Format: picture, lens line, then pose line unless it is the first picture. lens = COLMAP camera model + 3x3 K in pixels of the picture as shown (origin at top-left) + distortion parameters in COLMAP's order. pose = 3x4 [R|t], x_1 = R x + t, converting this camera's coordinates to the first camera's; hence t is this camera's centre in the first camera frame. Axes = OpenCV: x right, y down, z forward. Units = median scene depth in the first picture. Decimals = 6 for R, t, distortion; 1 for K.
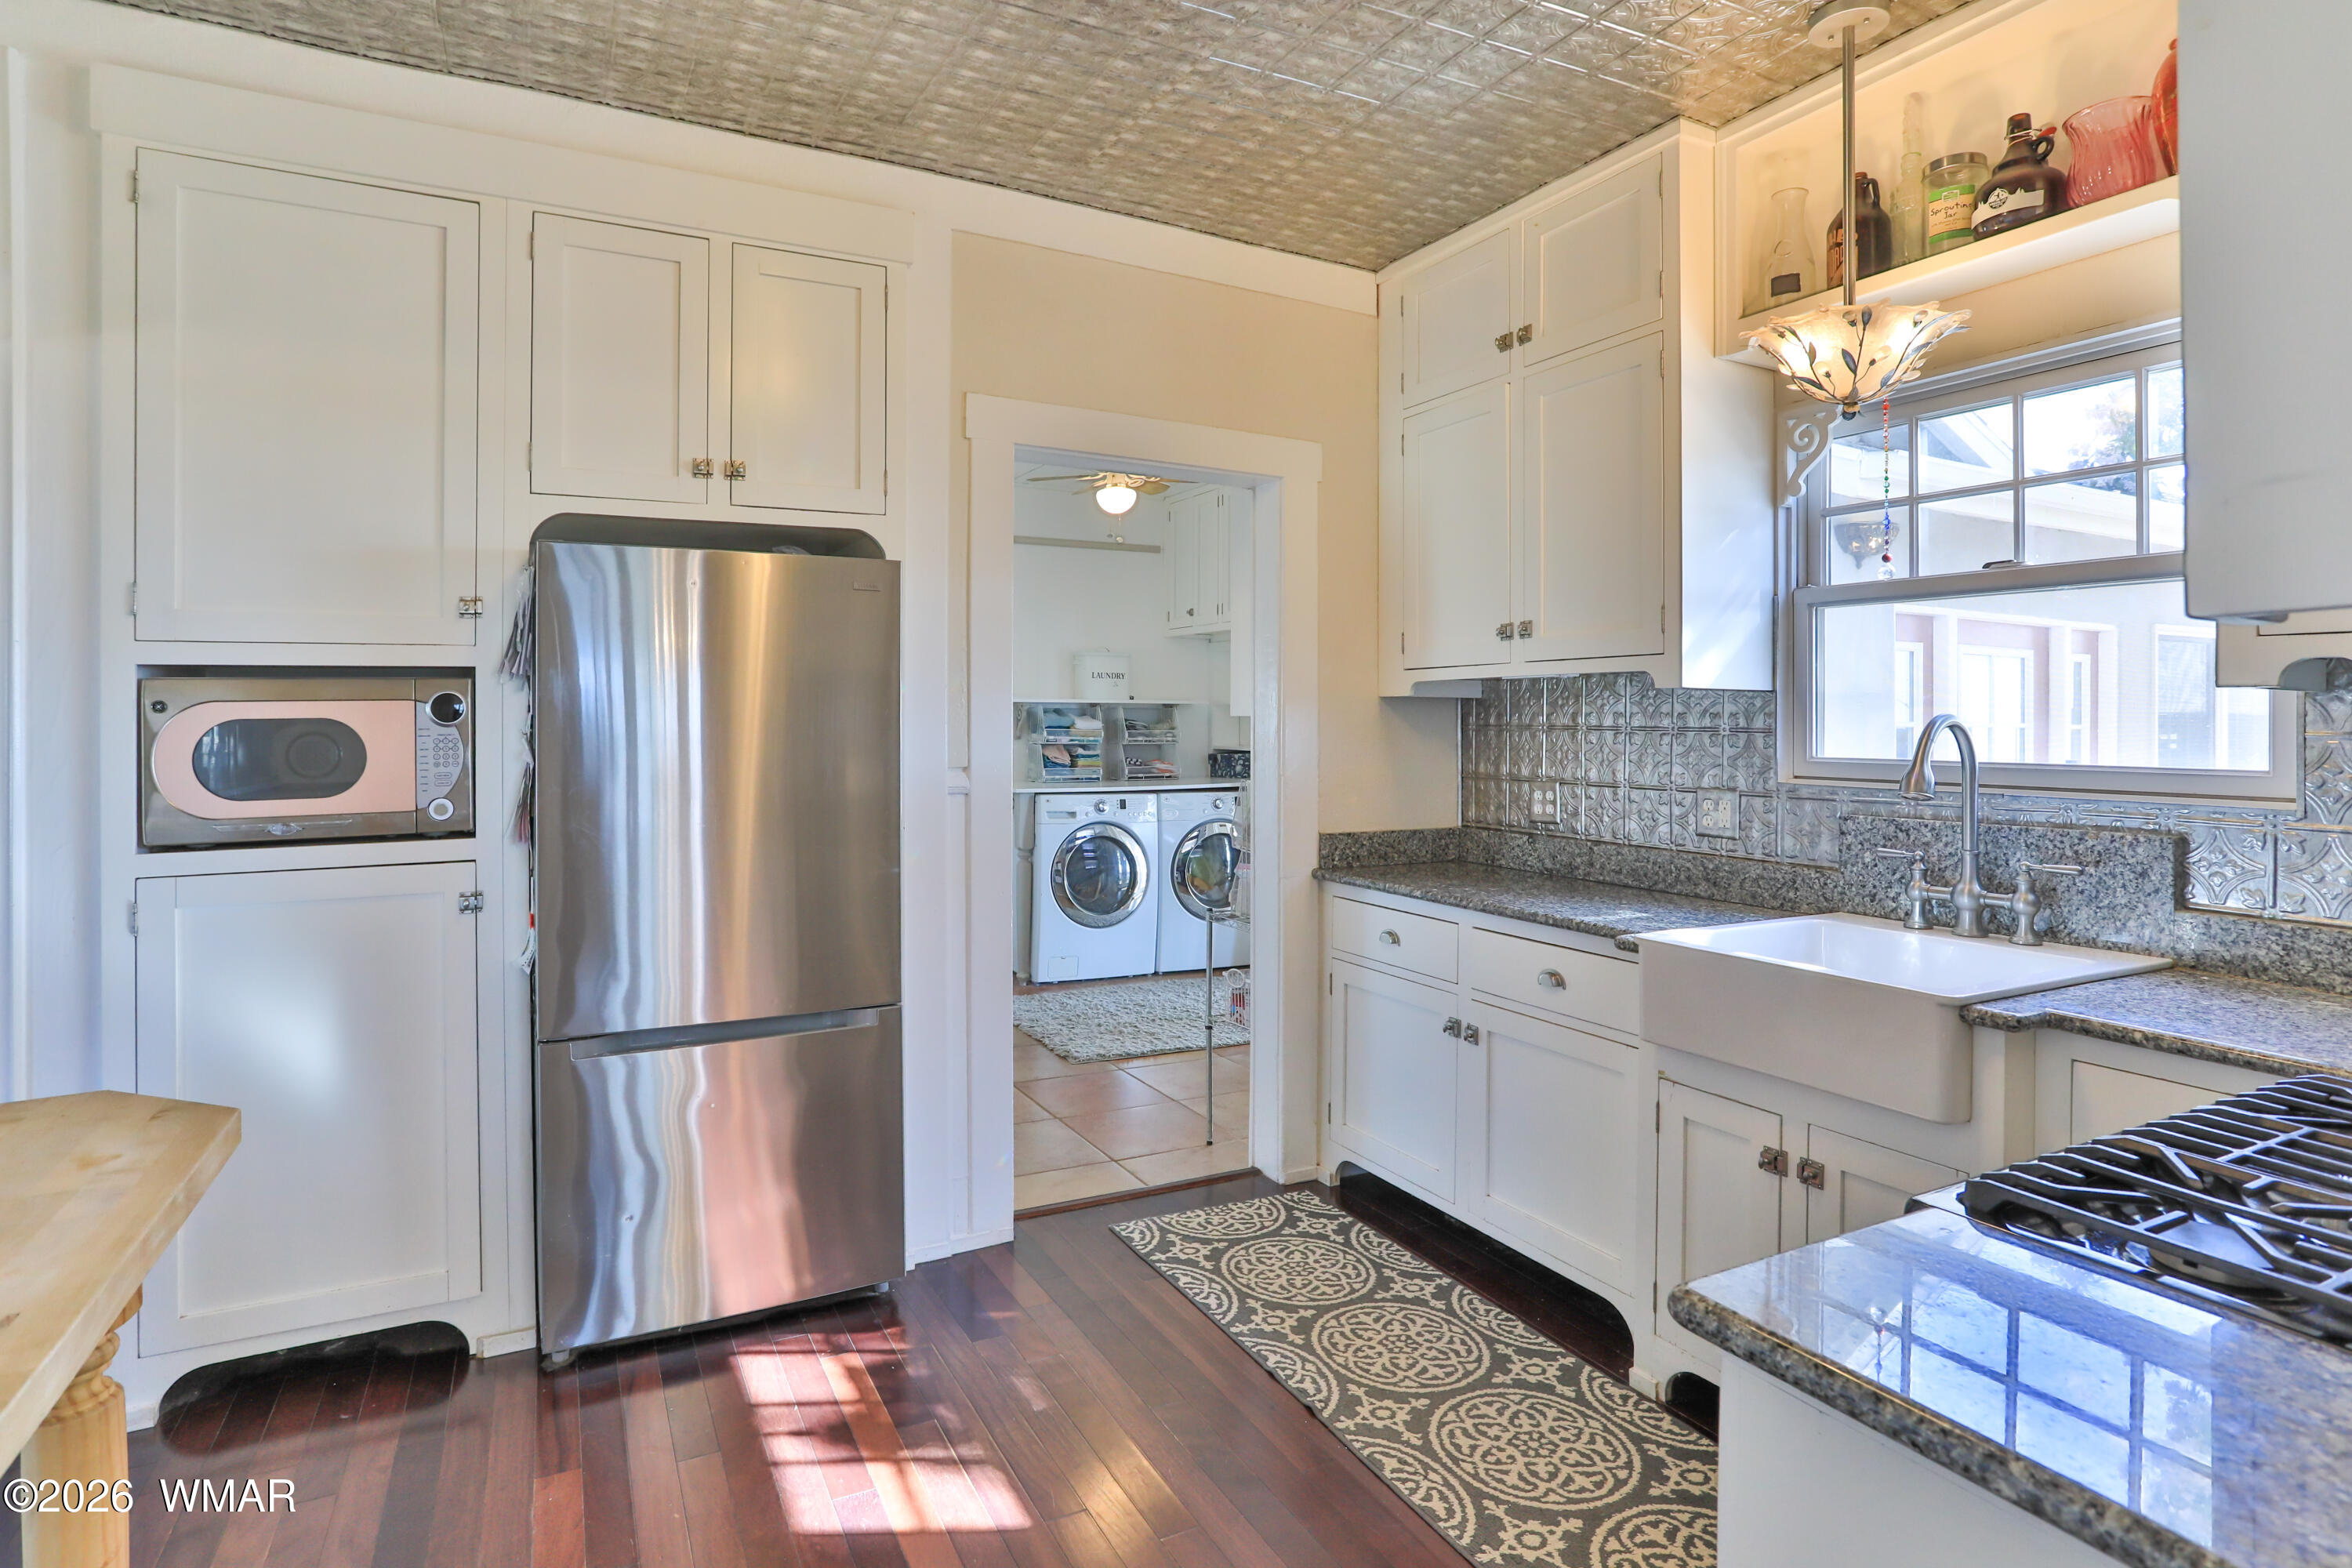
lens RADIAL K [[1197.2, 0, 1169.8], [0, 1197.2, 715.3], [0, 0, 1]] dist [0.027916, 0.000040]
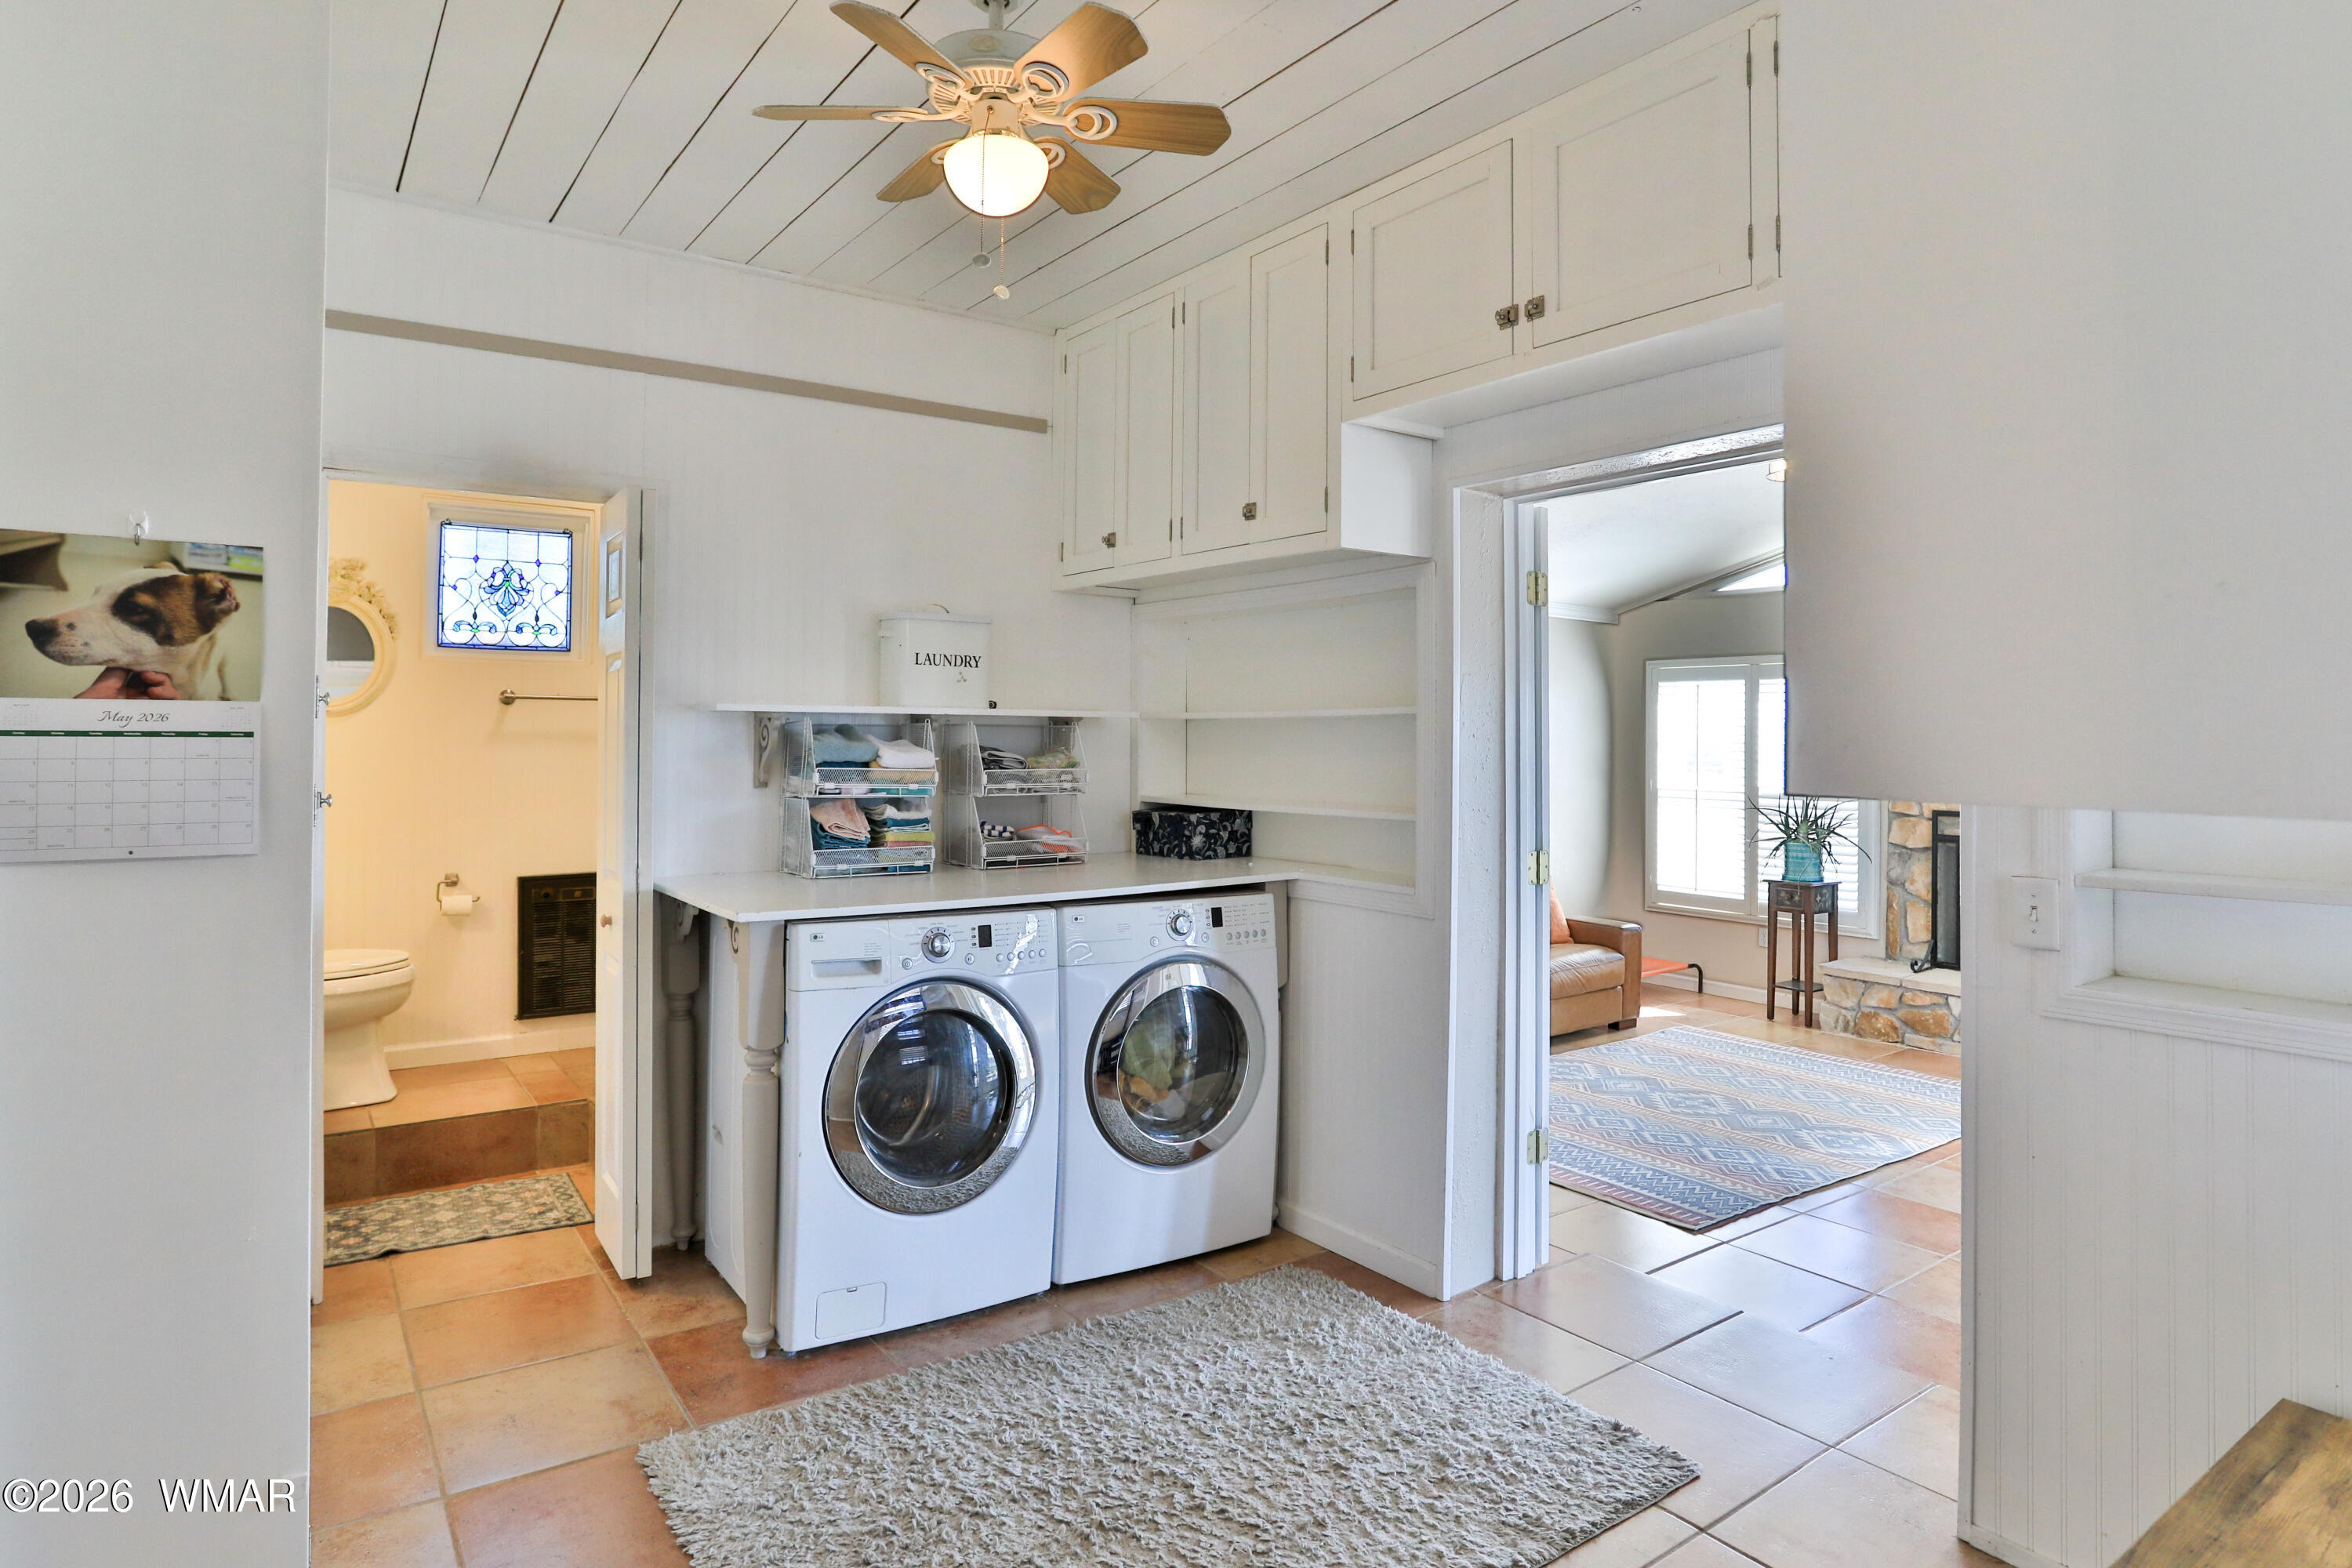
lens RADIAL K [[1293.6, 0, 1179.7], [0, 1293.6, 718.3], [0, 0, 1]] dist [-0.073830, 0.053894]
pose [[0.988848, 0.006109, 0.148803, -0.036482], [-0.004558, 0.999932, -0.010759, -0.003463], [-0.148859, 0.009961, 0.988808, 0.462158]]
